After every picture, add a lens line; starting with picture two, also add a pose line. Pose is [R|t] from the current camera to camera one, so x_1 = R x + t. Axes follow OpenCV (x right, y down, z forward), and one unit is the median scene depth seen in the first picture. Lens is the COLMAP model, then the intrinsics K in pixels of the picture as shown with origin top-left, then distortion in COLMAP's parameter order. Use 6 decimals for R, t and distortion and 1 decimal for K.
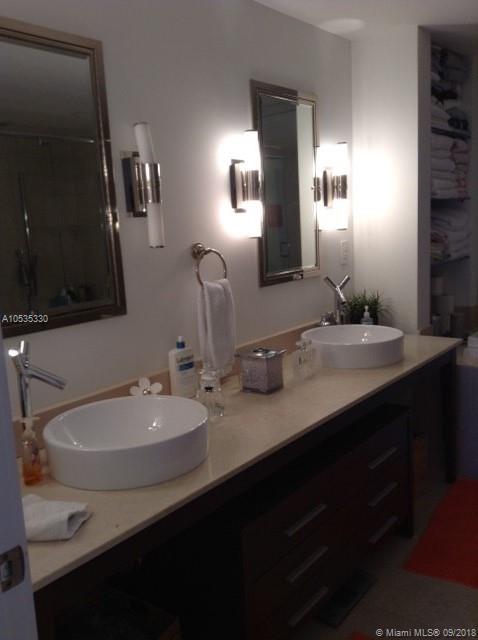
lens RADIAL K [[580.0, 0, 222.7], [0, 580.0, 321.0], [0, 0, 1]] dist [0.174092, -0.336100]
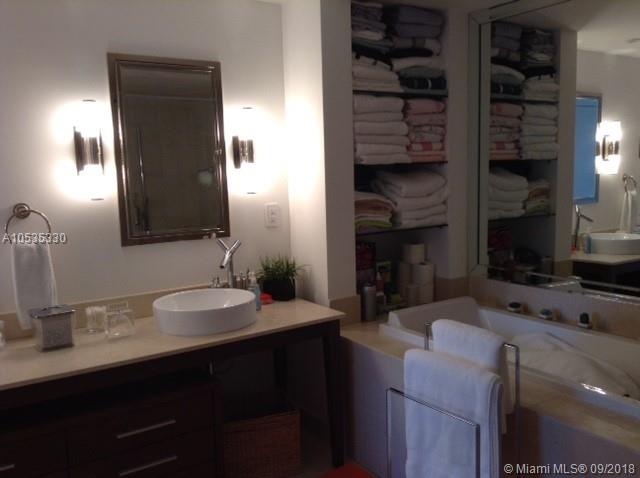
lens RADIAL K [[580.0, 0, 322.3], [0, 580.0, 243.0], [0, 0, 1]] dist [0.174092, -0.336100]
pose [[0.951307, 0.065888, -0.301120, 0.631275], [-0.073475, 0.997200, -0.013929, -0.066437], [0.299359, 0.035376, 0.953485, 0.091686]]
